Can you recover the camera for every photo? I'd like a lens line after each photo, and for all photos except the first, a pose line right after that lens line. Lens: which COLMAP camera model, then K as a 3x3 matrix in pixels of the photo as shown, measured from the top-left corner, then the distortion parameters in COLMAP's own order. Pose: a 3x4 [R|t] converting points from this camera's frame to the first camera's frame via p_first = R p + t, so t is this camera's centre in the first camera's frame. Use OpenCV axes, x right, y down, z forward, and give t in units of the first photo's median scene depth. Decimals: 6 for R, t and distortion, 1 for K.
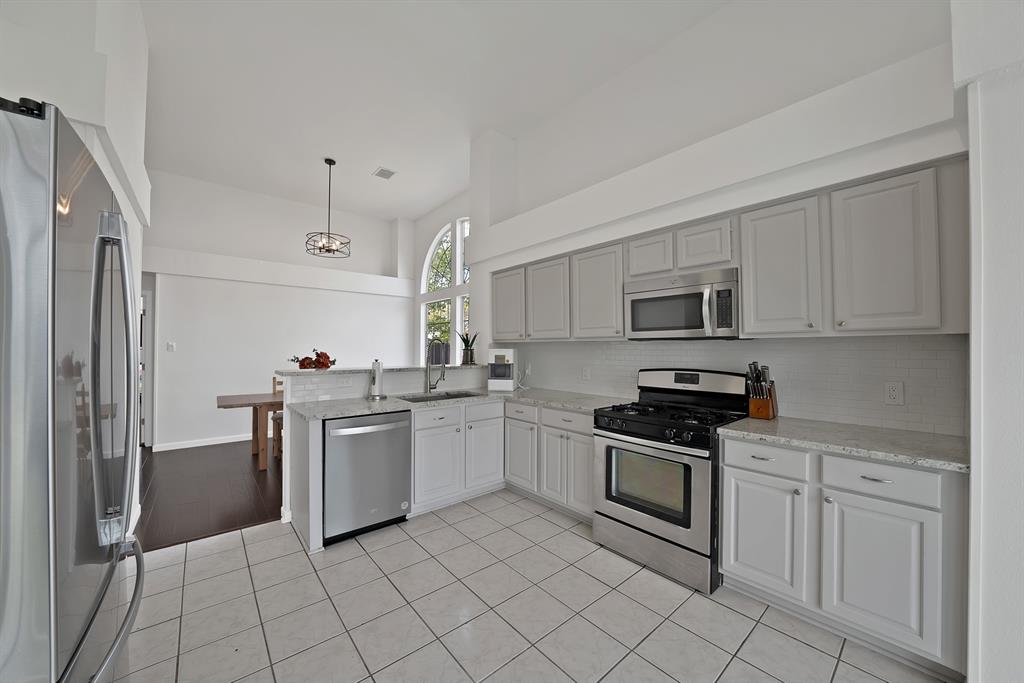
lens RADIAL K [[377.4, 0, 517.9], [0, 377.4, 344.7], [0, 0, 1]] dist [-0.016732, 0.001027]
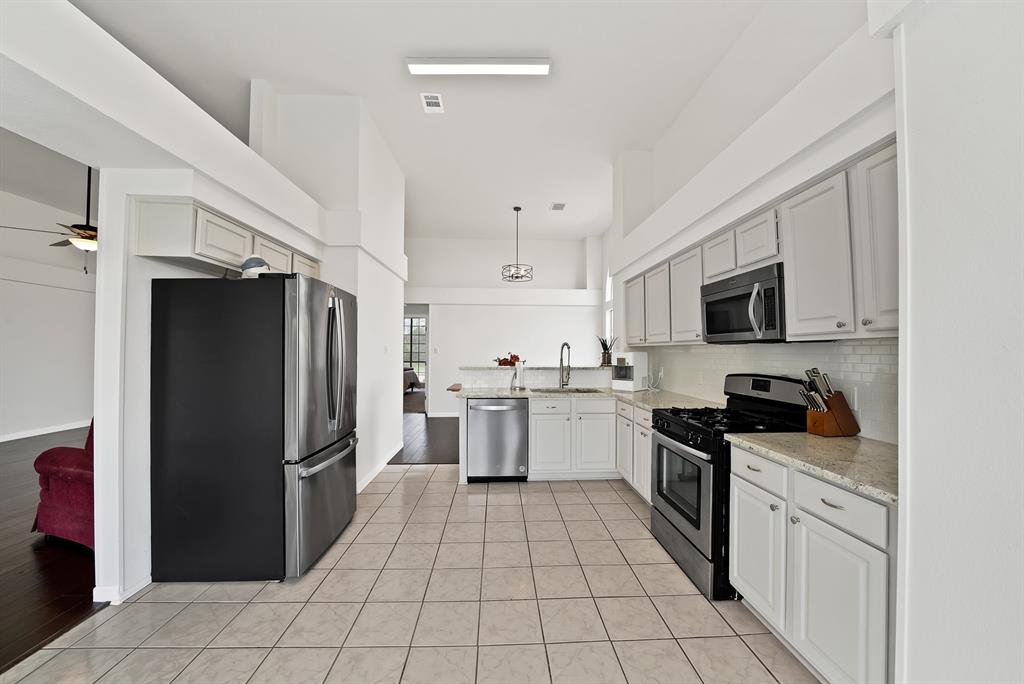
lens RADIAL K [[377.4, 0, 511.3], [0, 377.4, 347.0], [0, 0, 1]] dist [-0.016732, 0.001027]
pose [[0.785119, -0.007294, -0.619302, 0.572434], [0.006423, 0.999973, -0.003634, -0.003765], [0.619312, -0.001124, 0.785144, -0.091863]]
